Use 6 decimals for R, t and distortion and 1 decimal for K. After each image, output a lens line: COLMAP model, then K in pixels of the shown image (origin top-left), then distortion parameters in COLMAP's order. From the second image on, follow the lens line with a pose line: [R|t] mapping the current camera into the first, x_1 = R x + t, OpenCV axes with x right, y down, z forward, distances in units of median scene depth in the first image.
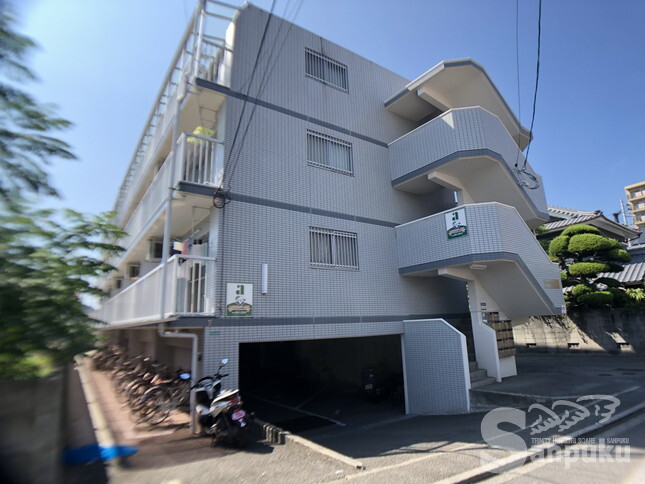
lens RADIAL K [[365.2, 0, 322.6], [0, 365.2, 229.5], [0, 0, 1]] dist [-0.055375, 0.000811]
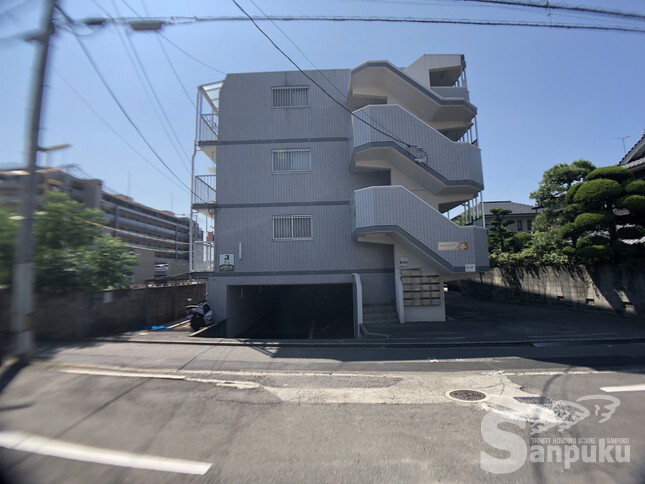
lens RADIAL K [[365.2, 0, 322.6], [0, 365.2, 229.5], [0, 0, 1]] dist [-0.055375, 0.000811]
pose [[0.815756, -0.052545, -0.576005, 0.762913], [0.143398, 0.983147, 0.113398, -0.069839], [0.560339, -0.175103, 0.809543, -0.123437]]
